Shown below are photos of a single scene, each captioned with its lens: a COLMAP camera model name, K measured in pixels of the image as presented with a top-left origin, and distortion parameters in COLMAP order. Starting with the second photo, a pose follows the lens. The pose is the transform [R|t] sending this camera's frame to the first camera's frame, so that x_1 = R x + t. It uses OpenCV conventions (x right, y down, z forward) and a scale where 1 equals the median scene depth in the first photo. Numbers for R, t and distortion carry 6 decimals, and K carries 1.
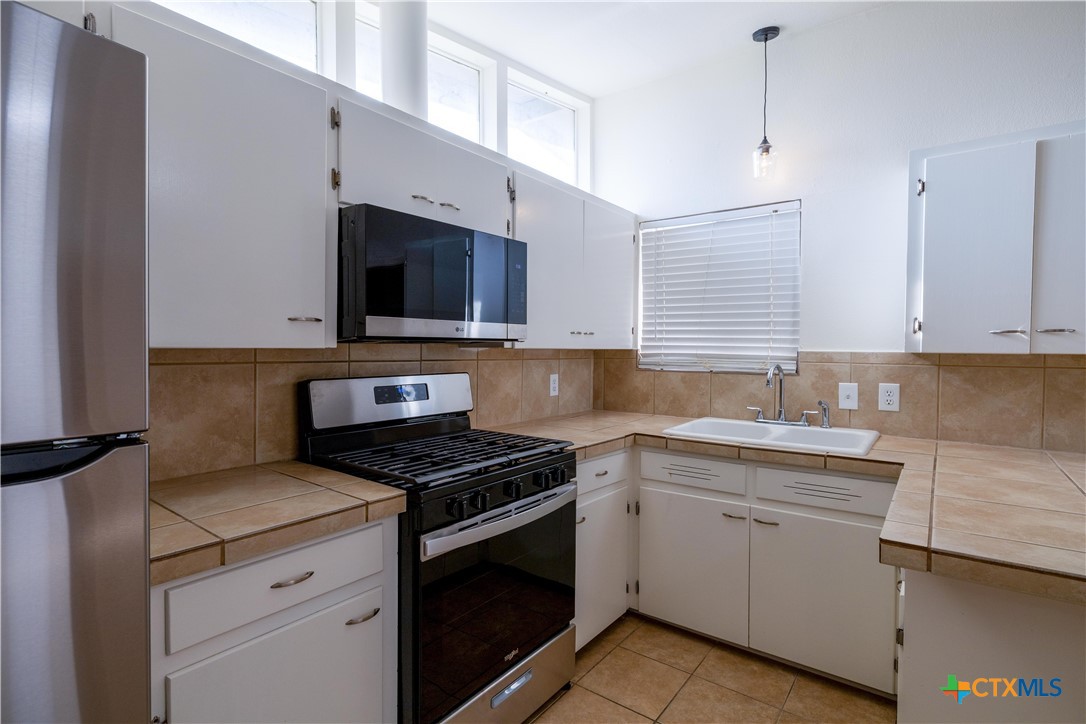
lens RADIAL K [[537.0, 0, 543.0], [0, 537.0, 362.0], [0, 0, 1]] dist [-0.000892, 0.000028]
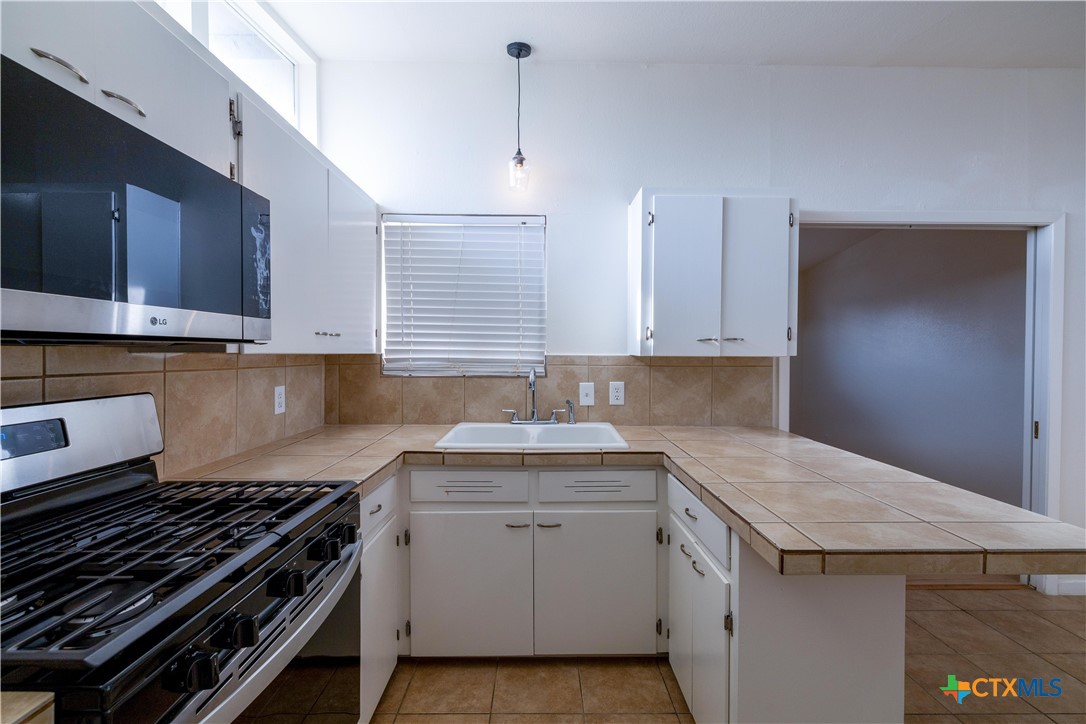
lens RADIAL K [[455.0, 0, 540.0], [0, 455.0, 360.8], [0, 0, 1]] dist [0.001253, 0.000254]
pose [[0.790315, -0.013865, 0.612544, -0.100752], [0.017077, 0.999854, 0.000598, -0.009517], [-0.612463, 0.009988, 0.790436, 0.286069]]
